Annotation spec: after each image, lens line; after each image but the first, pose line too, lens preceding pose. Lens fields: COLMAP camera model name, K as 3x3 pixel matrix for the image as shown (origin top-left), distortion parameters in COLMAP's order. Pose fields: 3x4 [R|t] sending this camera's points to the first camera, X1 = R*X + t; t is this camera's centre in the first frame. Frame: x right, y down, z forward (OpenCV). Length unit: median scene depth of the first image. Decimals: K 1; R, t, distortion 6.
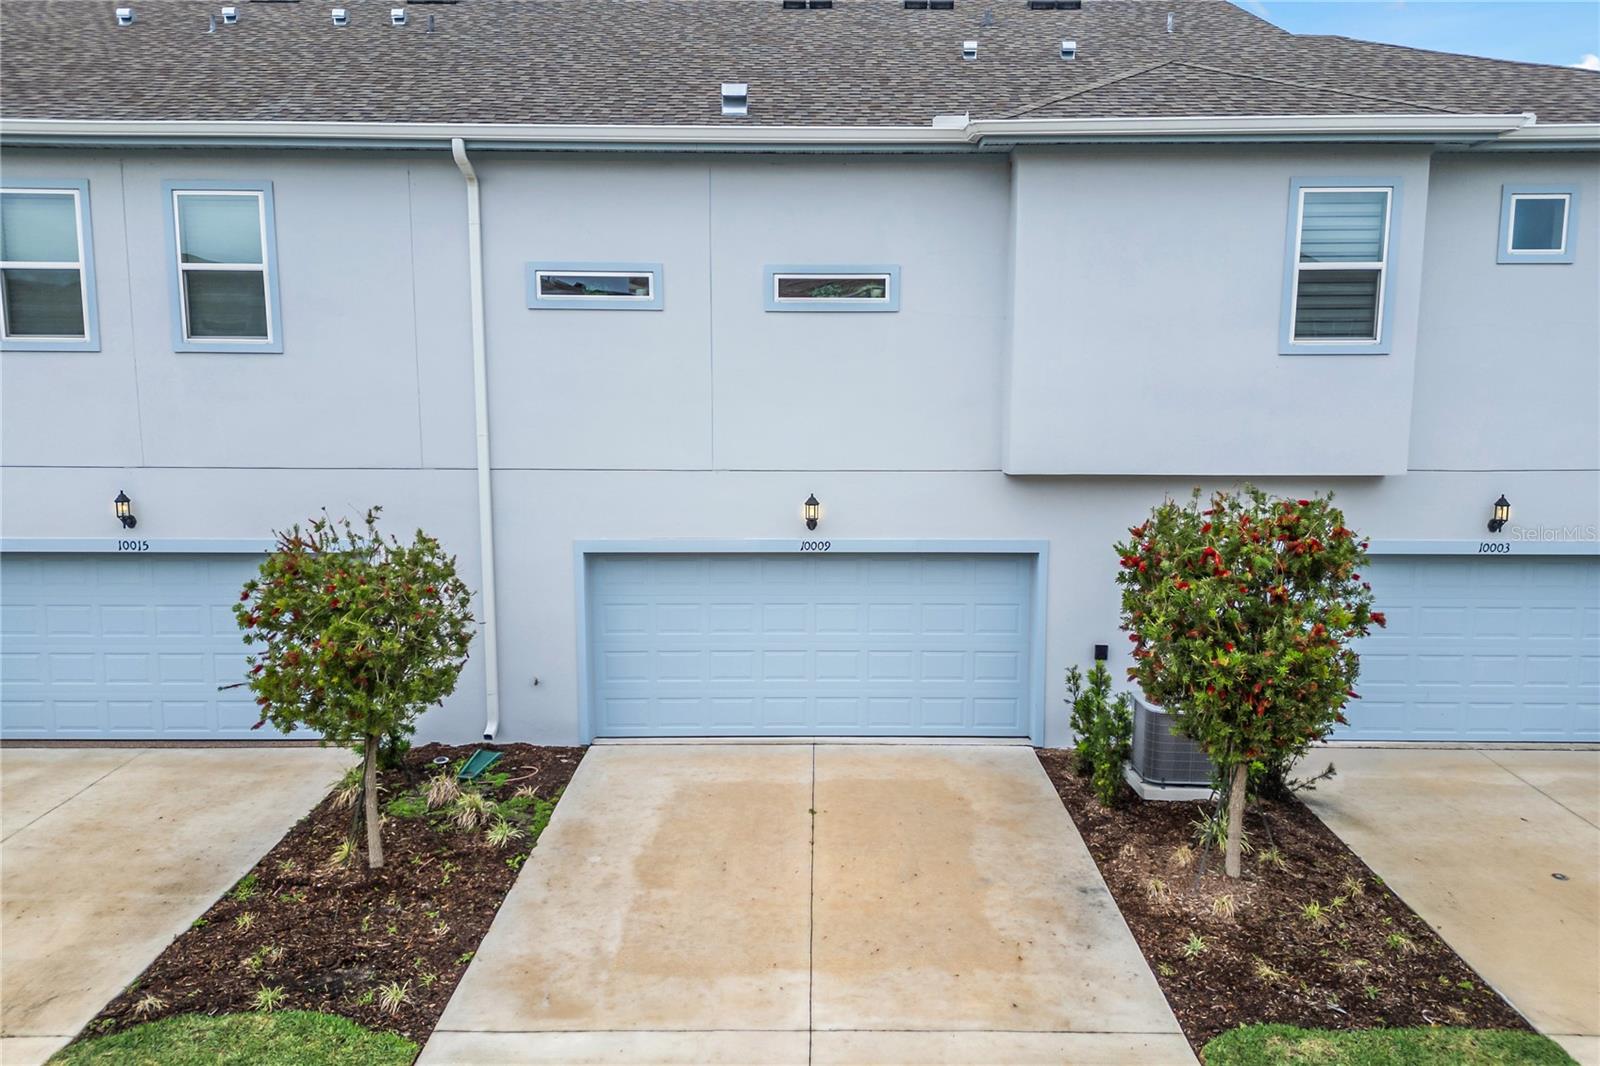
lens RADIAL K [[1129.8, 0, 813.4], [0, 1129.8, 533.8], [0, 0, 1]] dist [0.079421, -0.086454]
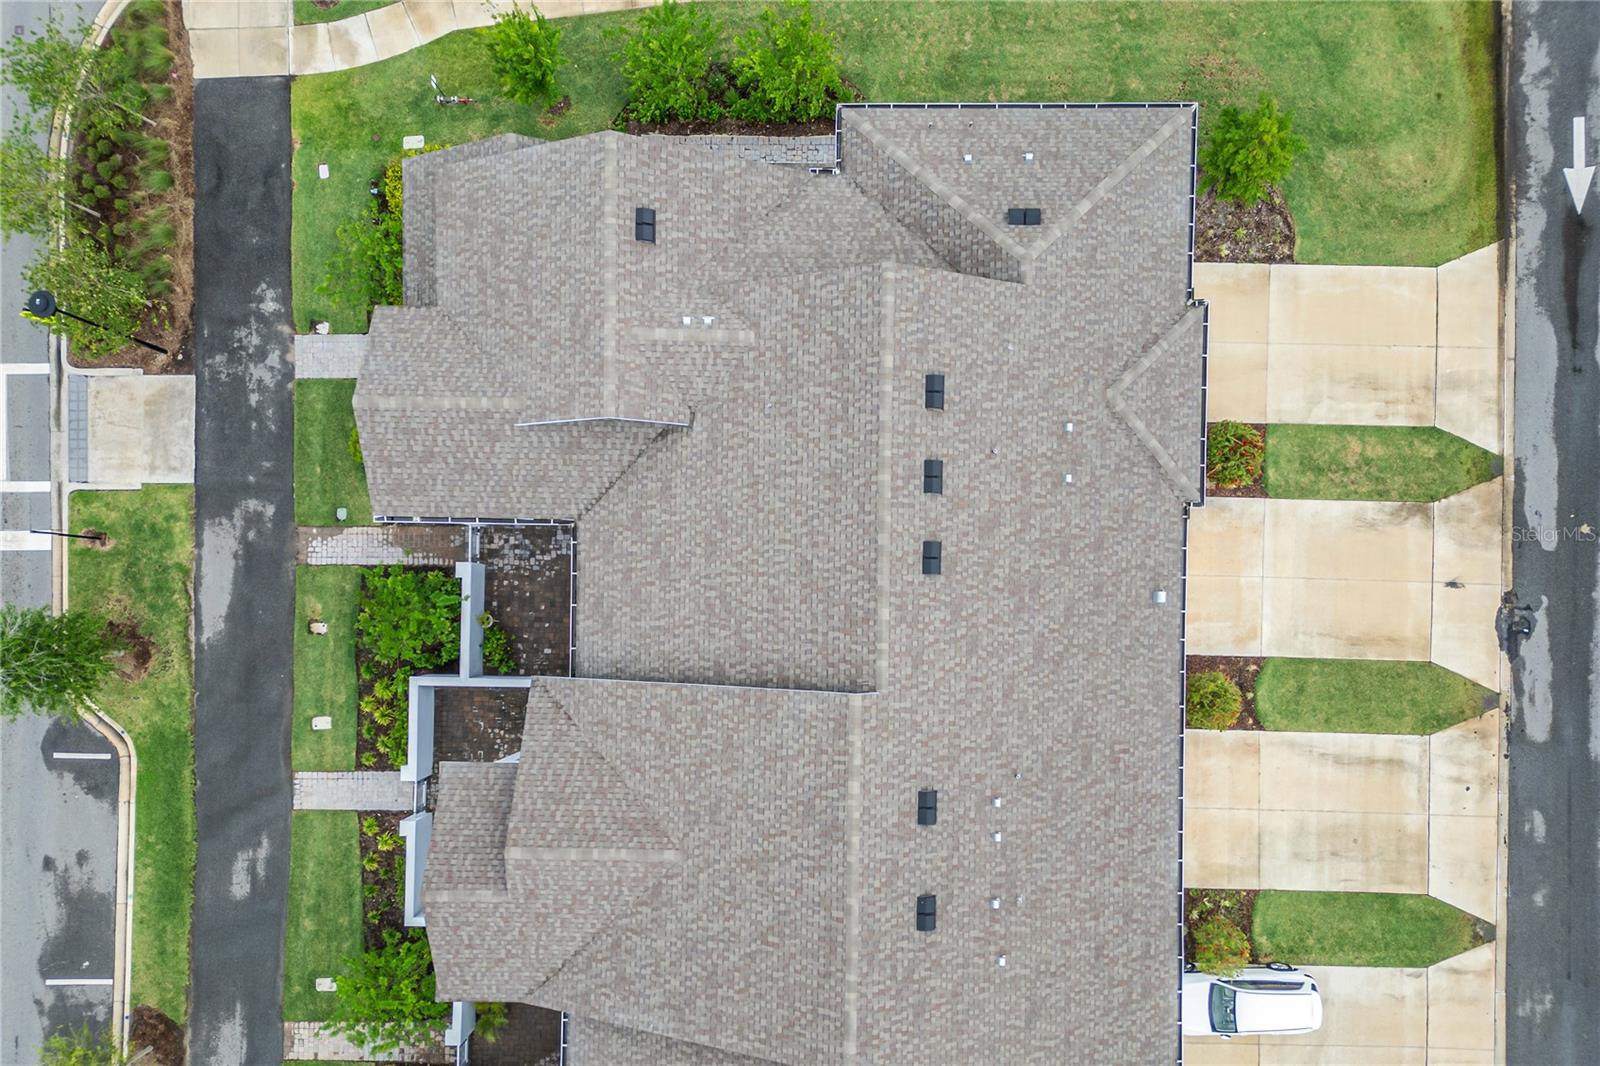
lens RADIAL K [[1112.4, 0, 802.0], [0, 1112.4, 609.8], [0, 0, 1]] dist [0.076422, -0.055874]
pose [[0.022073, -0.999751, -0.003222, -0.134107], [0.133978, -0.000236, 0.990984, -3.596247], [-0.990738, -0.022305, 0.133940, 1.835161]]
